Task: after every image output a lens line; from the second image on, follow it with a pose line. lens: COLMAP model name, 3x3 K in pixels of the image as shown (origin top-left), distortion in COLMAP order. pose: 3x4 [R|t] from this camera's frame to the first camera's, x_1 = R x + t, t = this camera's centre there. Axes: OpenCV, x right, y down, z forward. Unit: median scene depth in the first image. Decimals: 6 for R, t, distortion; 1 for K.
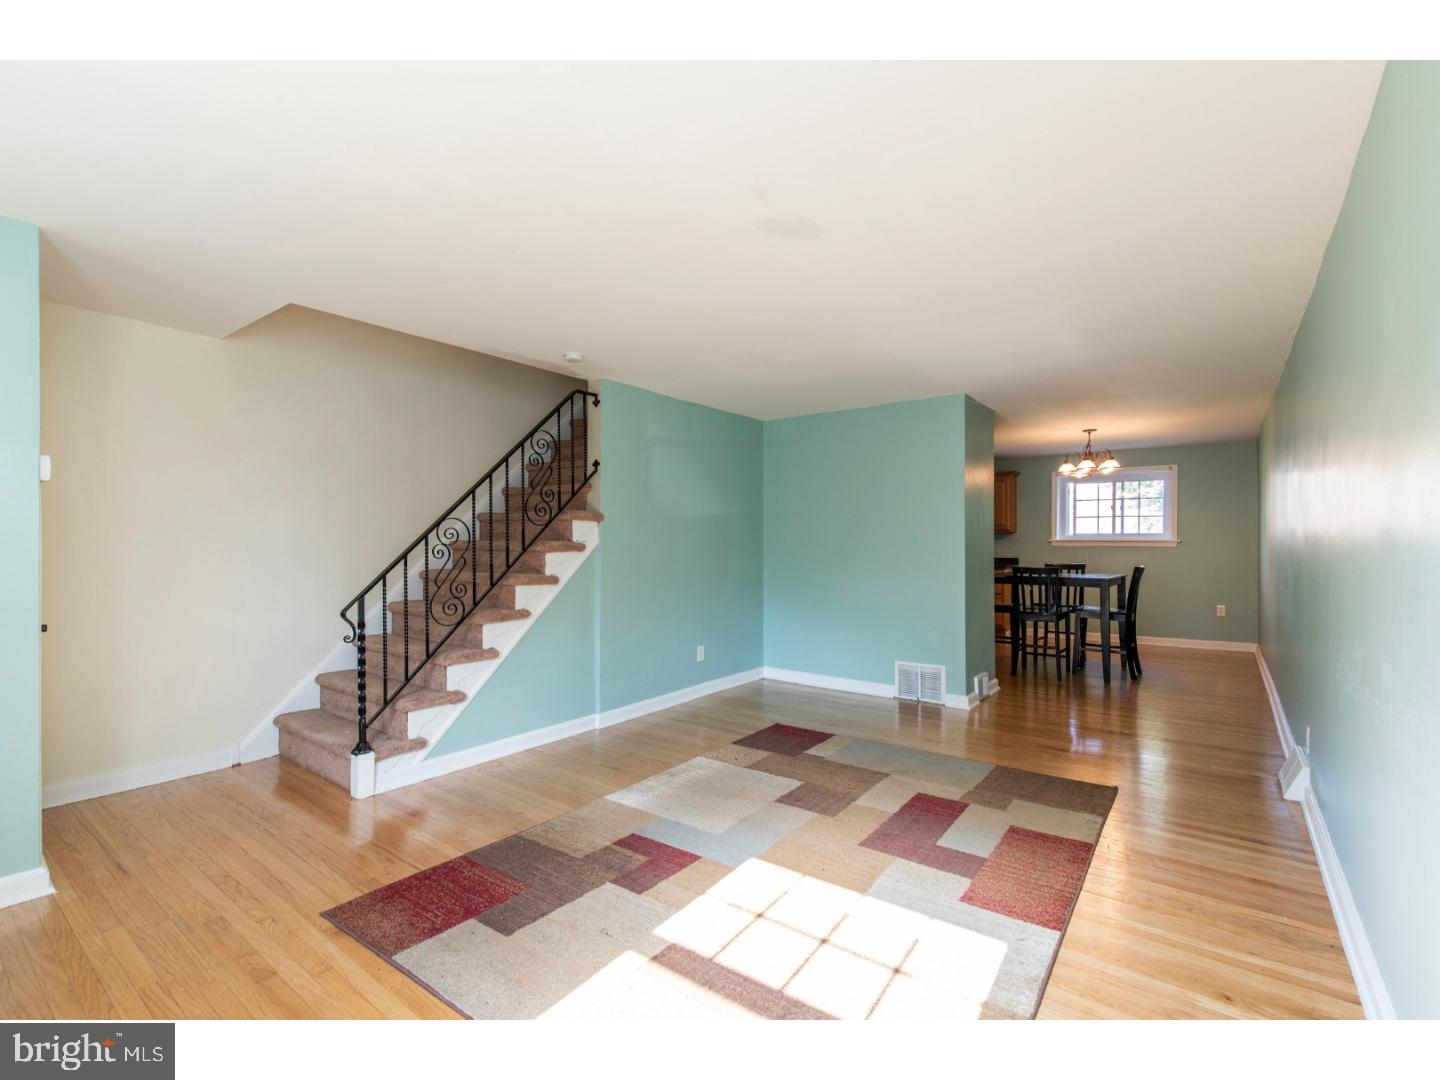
lens RADIAL K [[639.5, 0, 720.0], [0, 639.5, 540.0], [0, 0, 1]] dist [0.001644, -0.005205]
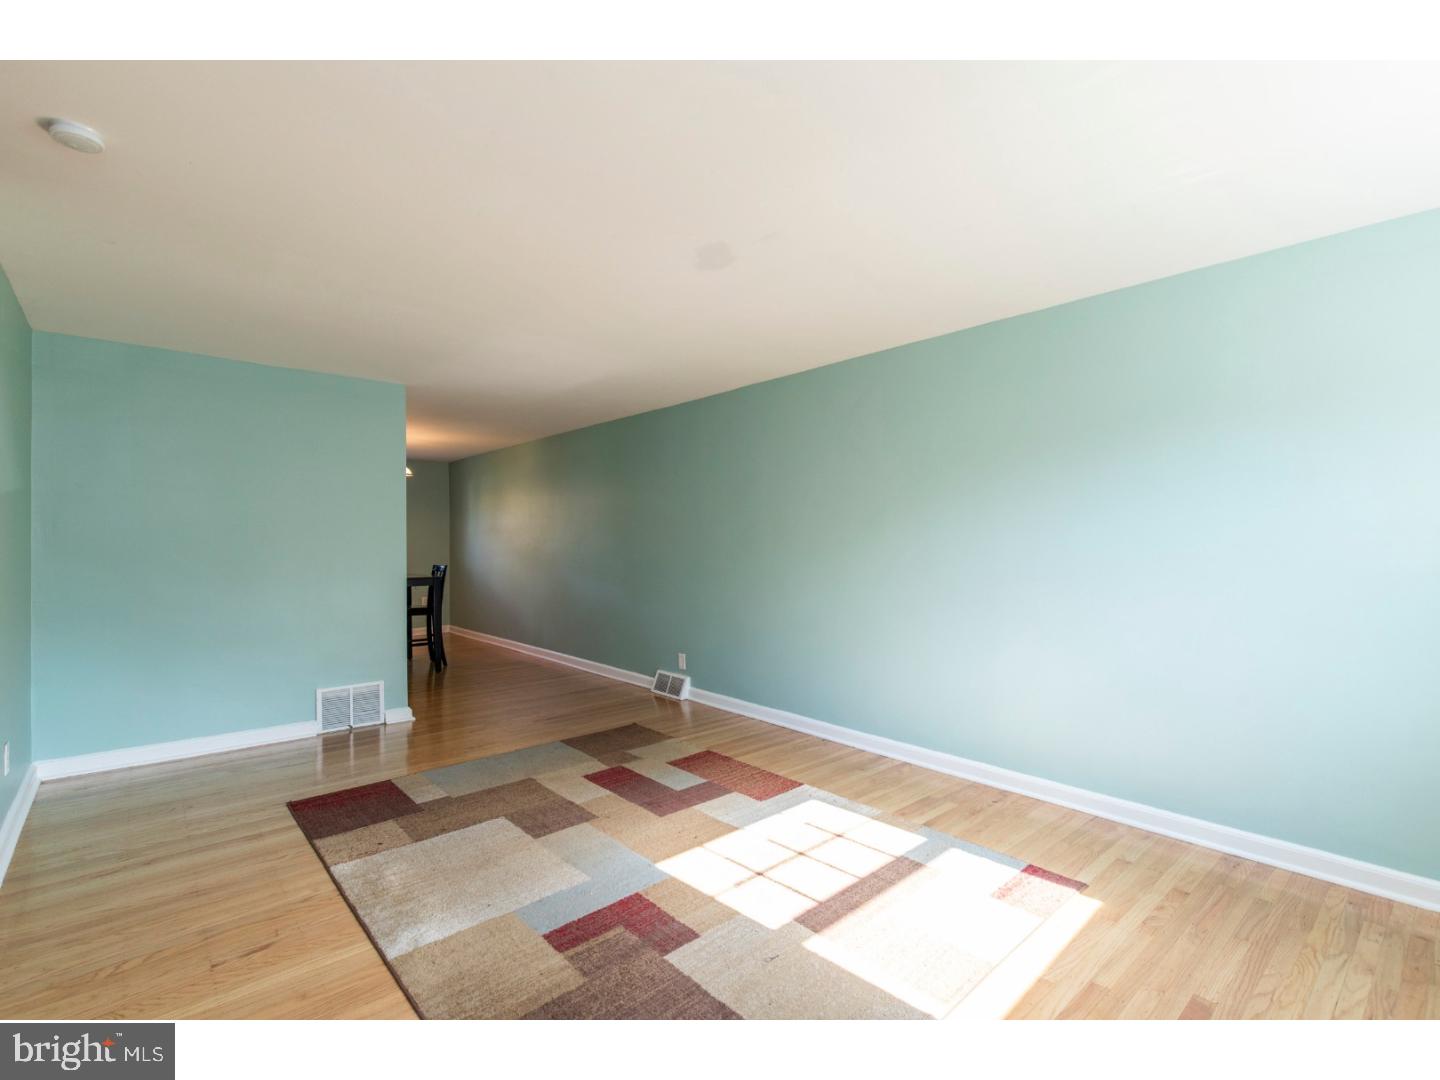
lens RADIAL K [[671.6, 0, 700.3], [0, 671.6, 540.5], [0, 0, 1]] dist [-0.000226, 0.000063]
pose [[0.203907, 0.004187, 0.978981, -0.733737], [-0.002392, 0.999990, -0.003779, 0.006470], [-0.978987, -0.001571, 0.203915, 0.571438]]
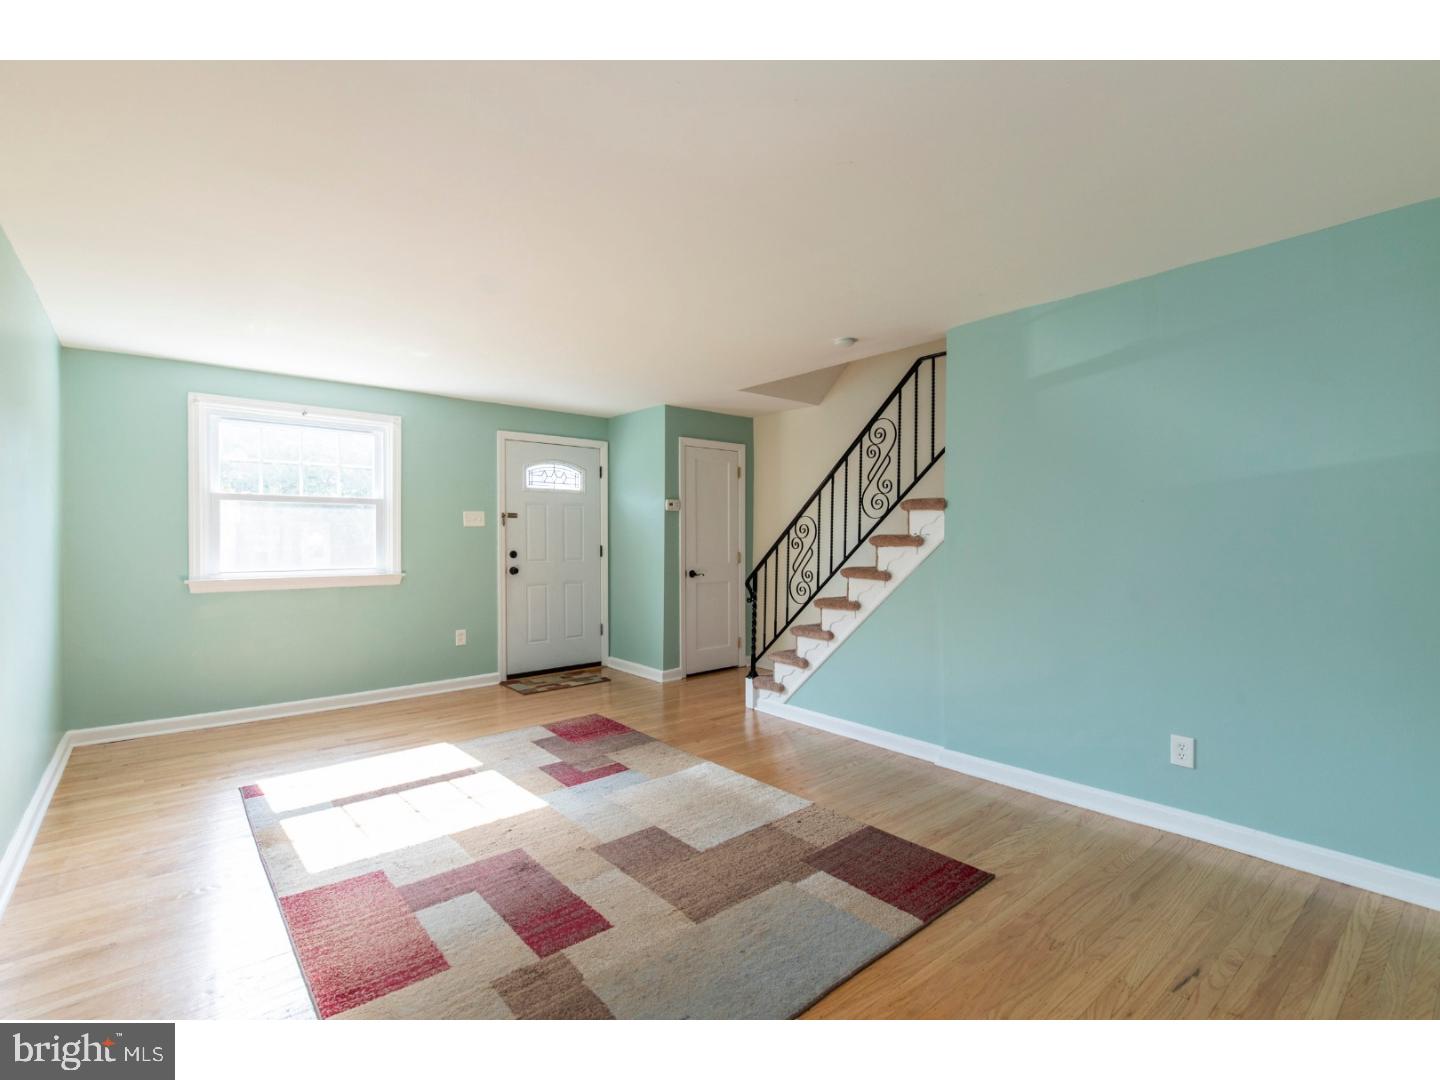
lens RADIAL K [[639.5, 0, 720.0], [0, 639.5, 540.0], [0, 0, 1]] dist [0.001644, -0.005205]
pose [[-0.191217, 0.007005, -0.981523, 0.902811], [0.003741, 0.999972, 0.006408, 0.004127], [0.981541, -0.002446, -0.191238, 1.210618]]
